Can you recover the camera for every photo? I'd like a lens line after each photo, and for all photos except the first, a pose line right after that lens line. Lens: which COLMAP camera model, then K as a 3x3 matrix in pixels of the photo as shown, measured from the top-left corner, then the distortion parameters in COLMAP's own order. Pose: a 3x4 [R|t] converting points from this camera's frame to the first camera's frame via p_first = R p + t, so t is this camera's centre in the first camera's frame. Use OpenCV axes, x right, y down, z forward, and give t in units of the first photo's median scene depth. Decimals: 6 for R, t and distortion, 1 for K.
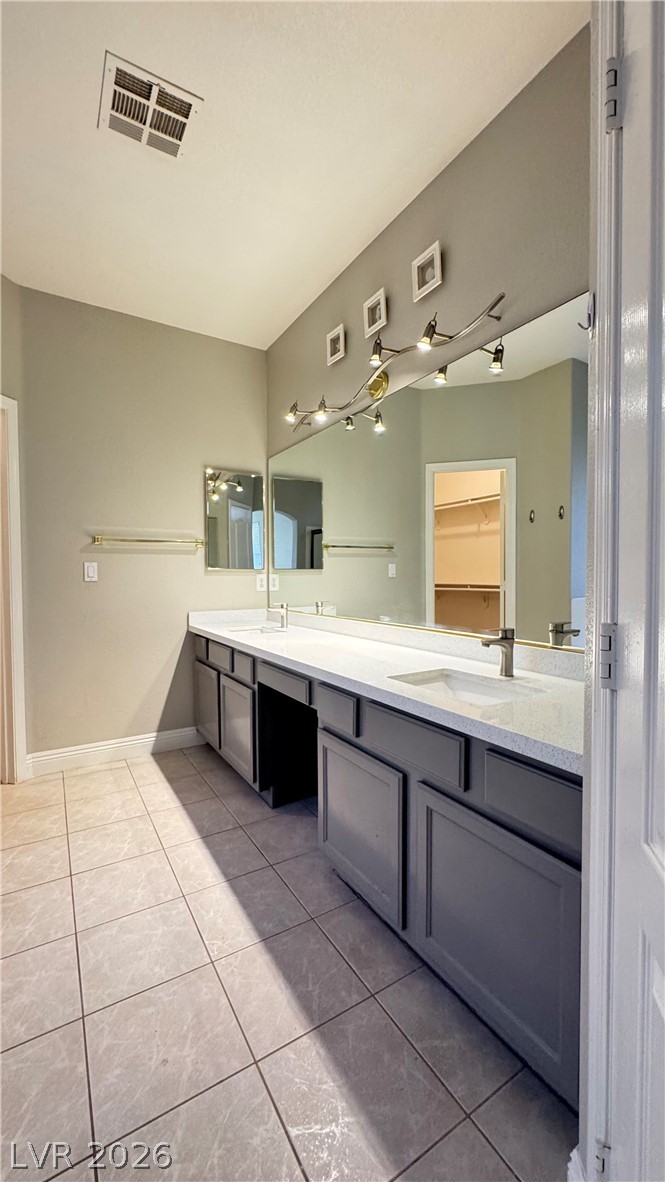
lens RADIAL K [[471.3, 0, 334.3], [0, 471.3, 593.7], [0, 0, 1]] dist [-0.003131, 0.000245]
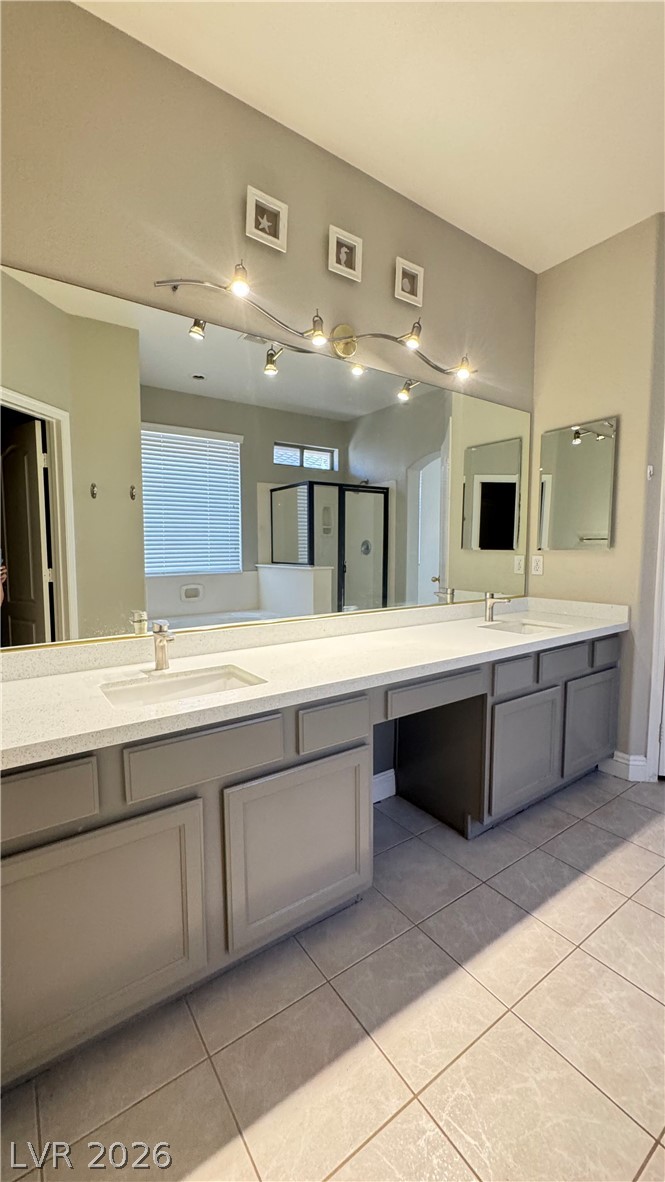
lens RADIAL K [[471.3, 0, 334.5], [0, 471.3, 585.8], [0, 0, 1]] dist [-0.003131, 0.000245]
pose [[-0.057581, -0.072247, 0.995723, -1.012652], [0.051653, 0.995827, 0.075242, -0.077572], [-0.997004, 0.055764, -0.053609, 1.348334]]
